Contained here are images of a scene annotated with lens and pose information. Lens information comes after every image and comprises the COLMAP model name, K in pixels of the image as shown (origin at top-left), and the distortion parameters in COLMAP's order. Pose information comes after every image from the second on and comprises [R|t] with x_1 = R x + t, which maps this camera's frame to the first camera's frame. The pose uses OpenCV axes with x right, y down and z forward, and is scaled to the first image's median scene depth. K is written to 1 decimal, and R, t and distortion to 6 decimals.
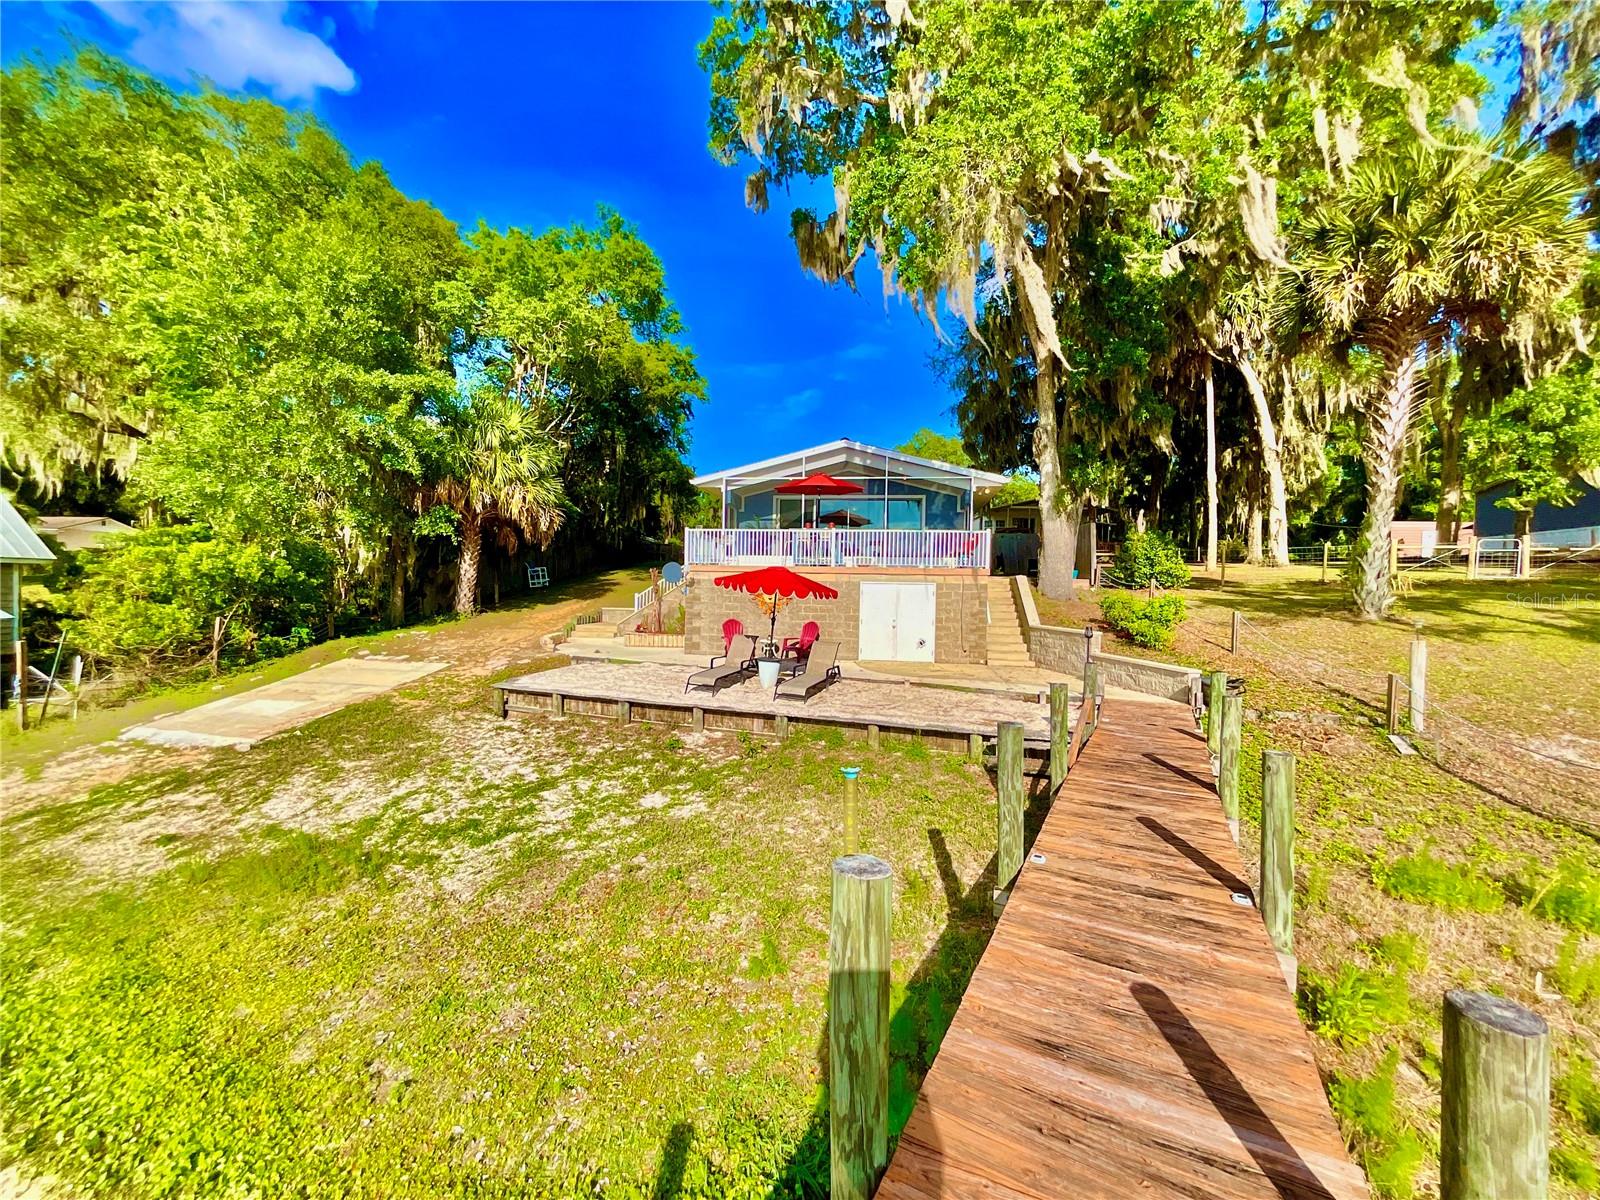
lens RADIAL K [[652.2, 0, 805.0], [0, 652.2, 606.8], [0, 0, 1]] dist [-0.002742, 0.001068]
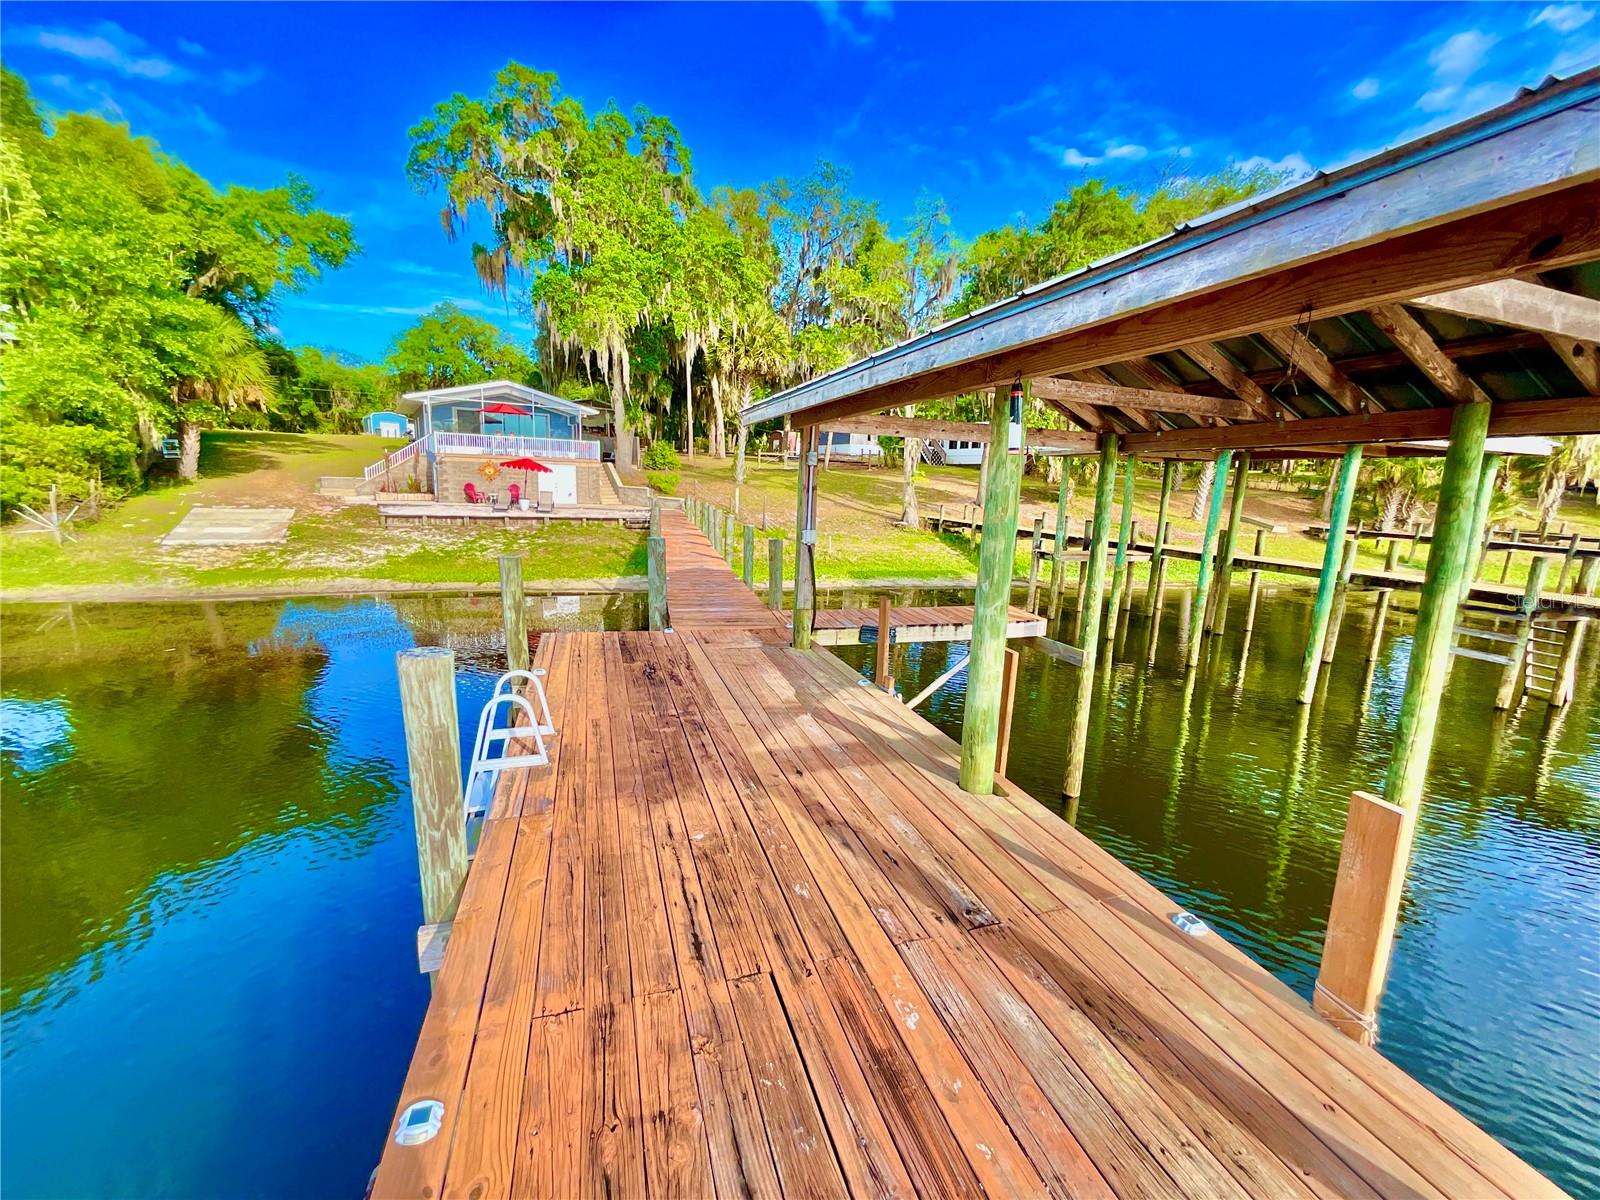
lens RADIAL K [[652.2, 0, 804.8], [0, 652.2, 601.9], [0, 0, 1]] dist [-0.002742, 0.001068]
pose [[0.752481, -0.112986, 0.648850, -0.537226], [-0.003946, 0.984384, 0.175990, 0.018815], [-0.658602, -0.134989, 0.740284, -0.907770]]
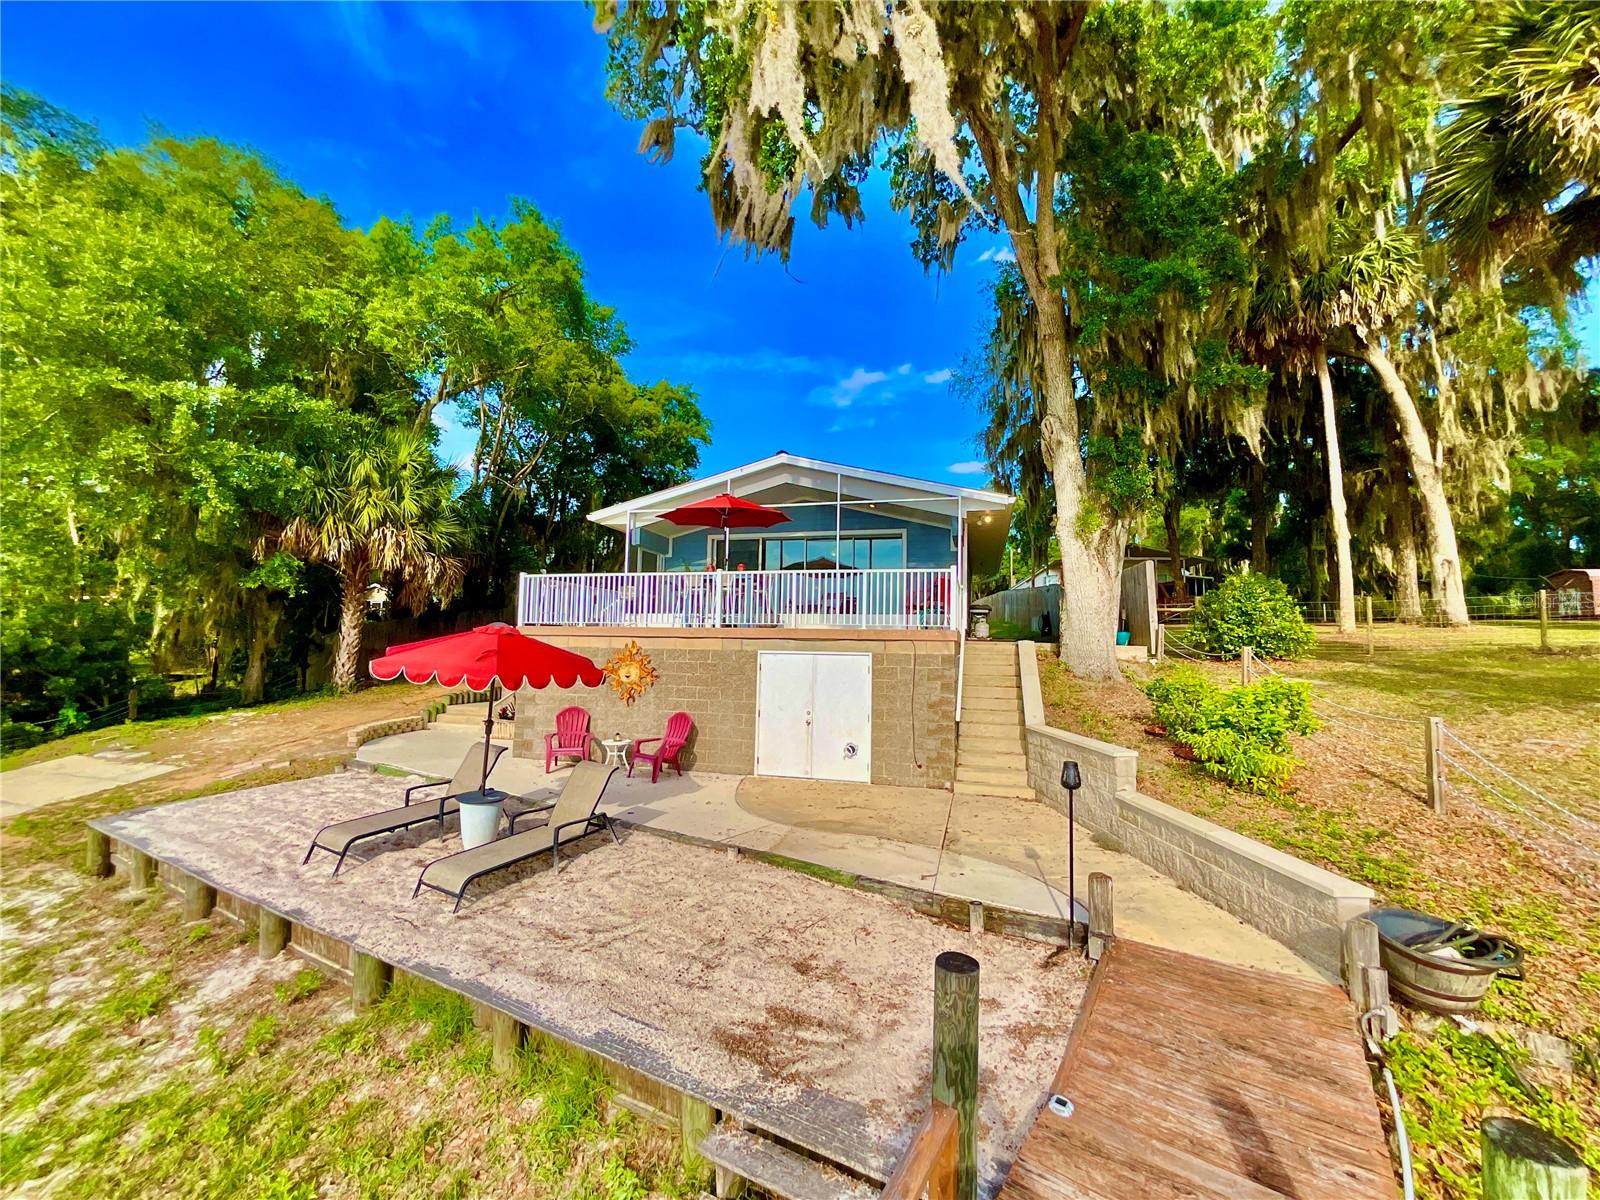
lens RADIAL K [[652.2, 0, 803.5], [0, 652.2, 599.8], [0, 0, 1]] dist [-0.002742, 0.001068]
pose [[0.991175, -0.008648, -0.132278, 0.177016], [-0.005959, 0.993954, -0.109634, -0.014326], [0.132426, 0.109455, 0.985131, 0.300633]]
